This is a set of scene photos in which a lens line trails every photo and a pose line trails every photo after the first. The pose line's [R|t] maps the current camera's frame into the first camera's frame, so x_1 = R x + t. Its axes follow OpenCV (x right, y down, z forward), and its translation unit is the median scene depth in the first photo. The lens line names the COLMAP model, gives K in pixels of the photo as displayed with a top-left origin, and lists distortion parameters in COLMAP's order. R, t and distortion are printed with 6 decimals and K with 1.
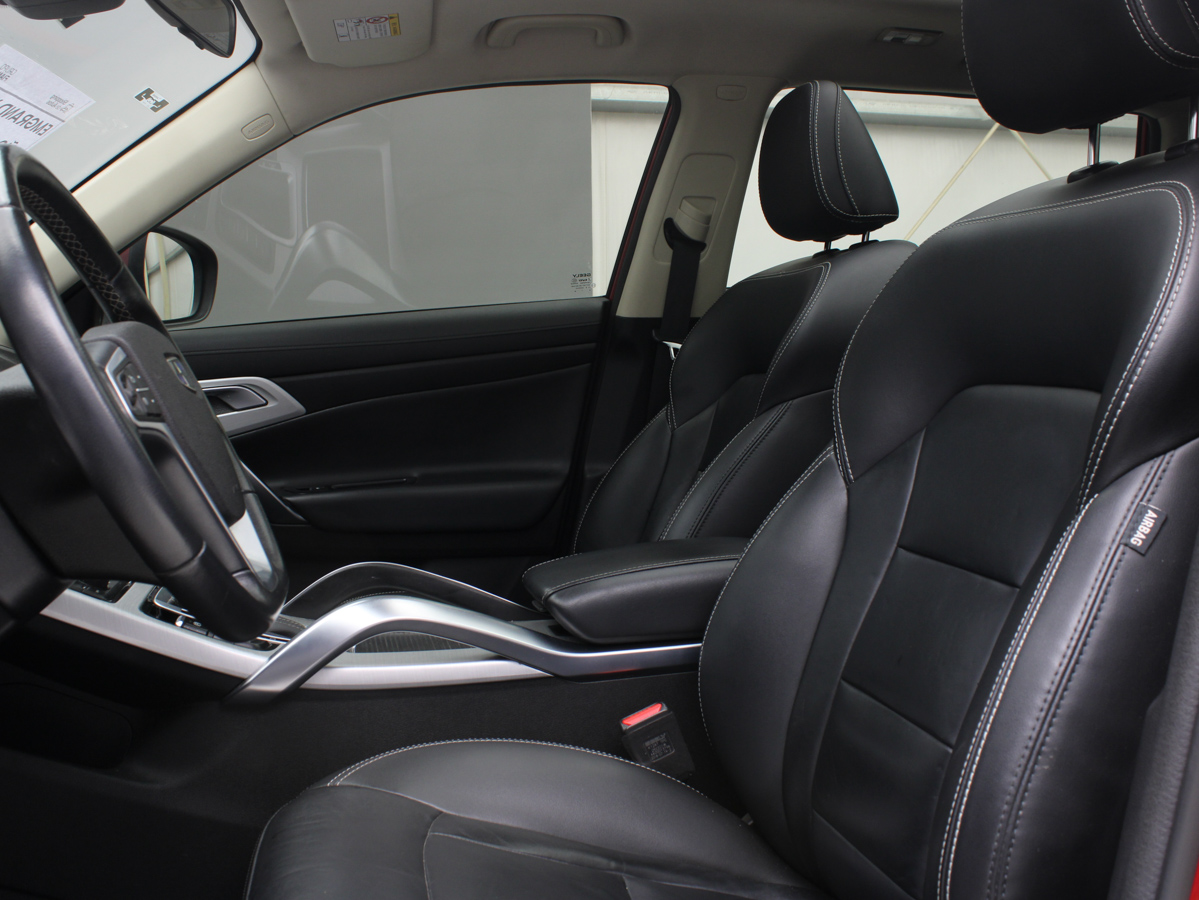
lens RADIAL K [[1217.7, 0, 599.5], [0, 1217.7, 450.0], [0, 0, 1]] dist [-0.156254, 0.152885]
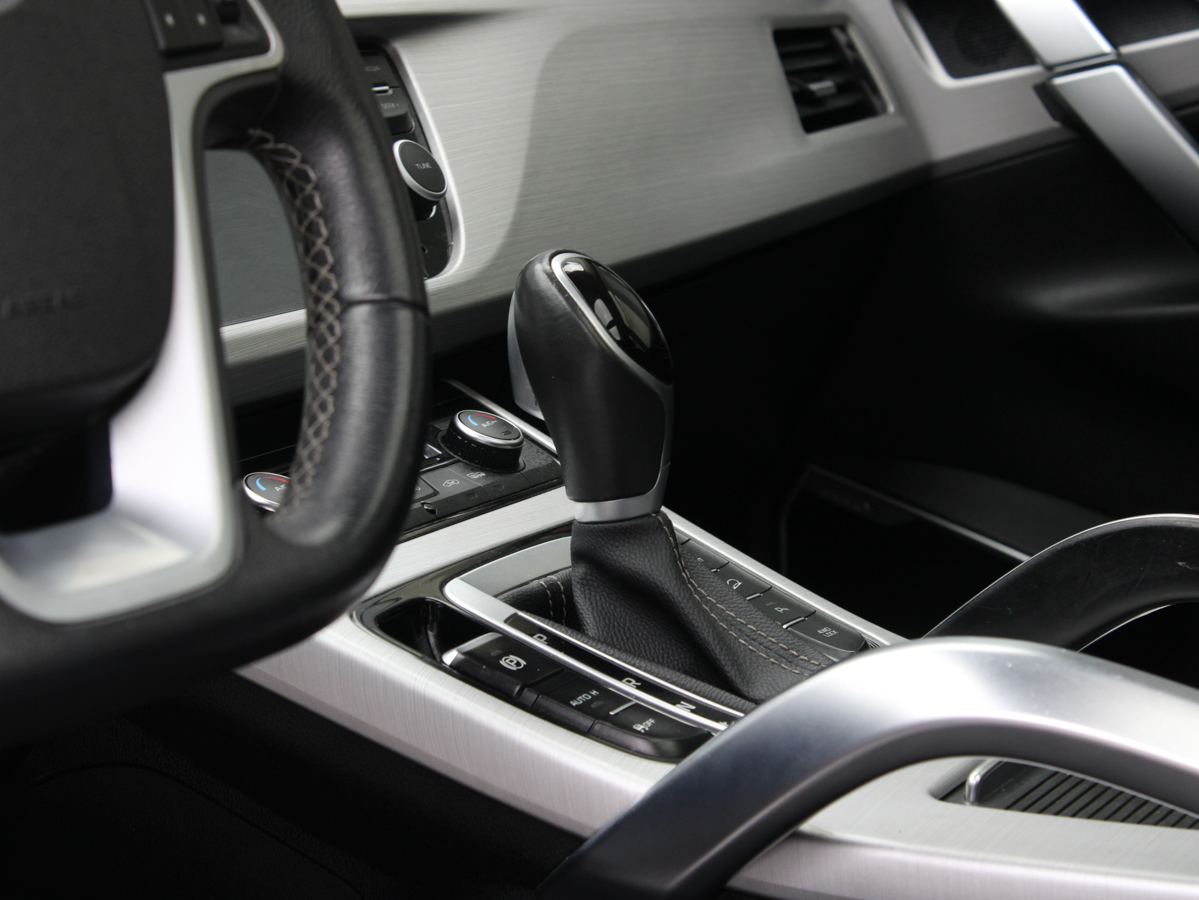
lens RADIAL K [[3199.1, 0, 599.5], [0, 3199.1, 450.0], [0, 0, 1]] dist [0.064790, 0.247132]
pose [[0.748482, 0.075748, -0.658815, 0.203087], [-0.004745, 0.994041, 0.108899, -0.012275], [0.663139, -0.078383, 0.744381, 0.223142]]
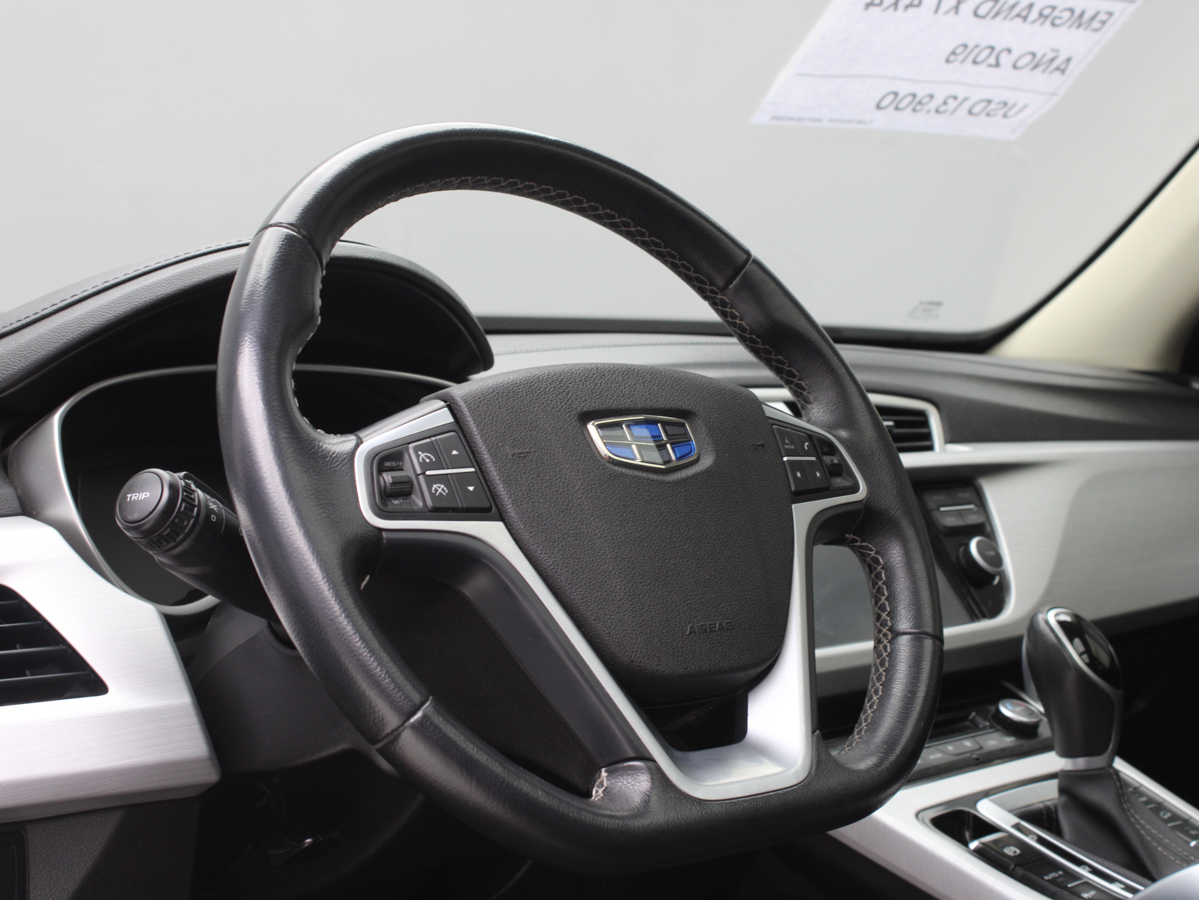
lens RADIAL K [[2064.7, 0, 599.5], [0, 2064.7, 450.0], [0, 0, 1]] dist [-0.036753, 0.024156]
pose [[0.518957, -0.000109, -0.854800, 0.292372], [-0.026697, 0.999510, -0.016336, -0.020145], [0.854383, 0.031298, 0.518700, 0.202480]]
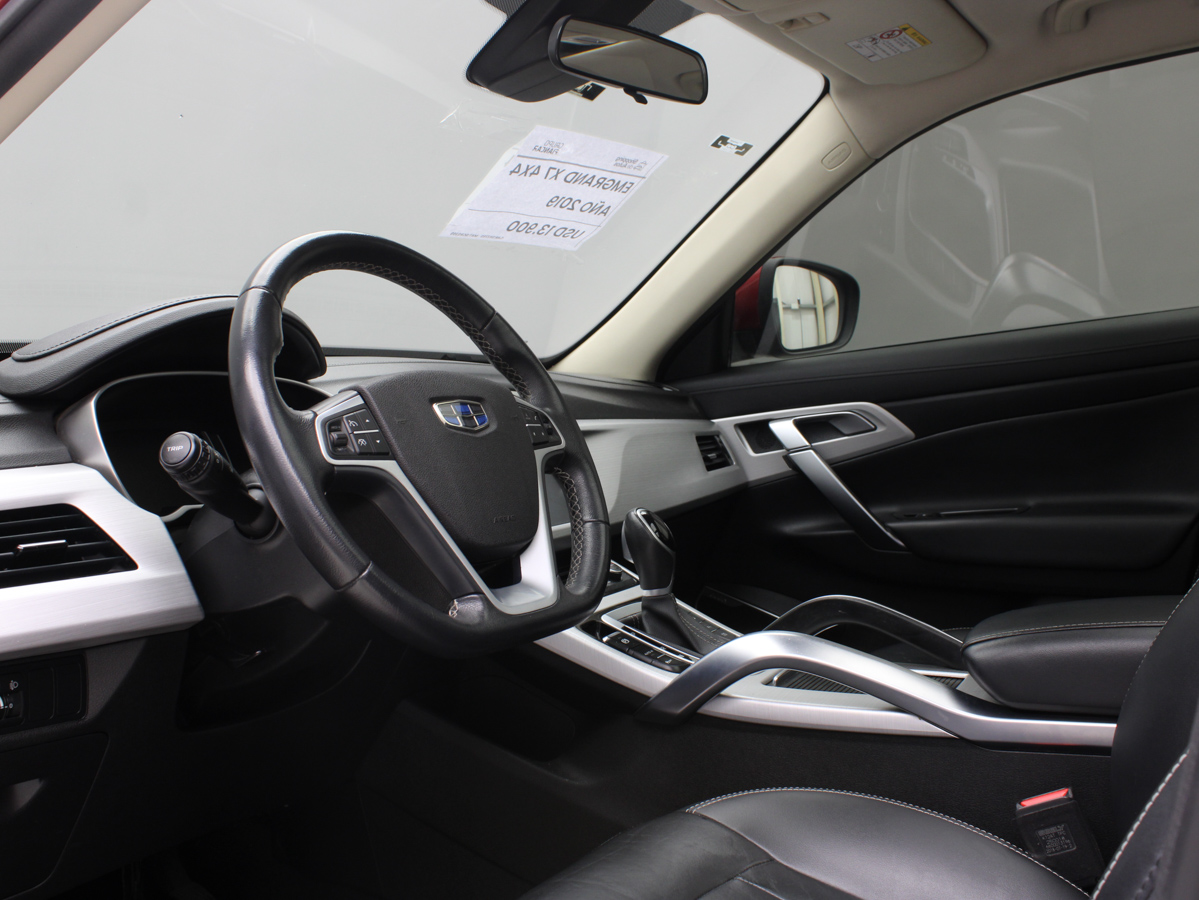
lens RADIAL K [[1217.7, 0, 599.5], [0, 1217.7, 450.0], [0, 0, 1]] dist [-0.156254, 0.152885]
pose [[0.747362, 0.005988, -0.664390, 0.254641], [-0.014436, 0.999870, -0.007227, -0.011989], [0.664260, 0.014992, 0.747351, 0.114831]]
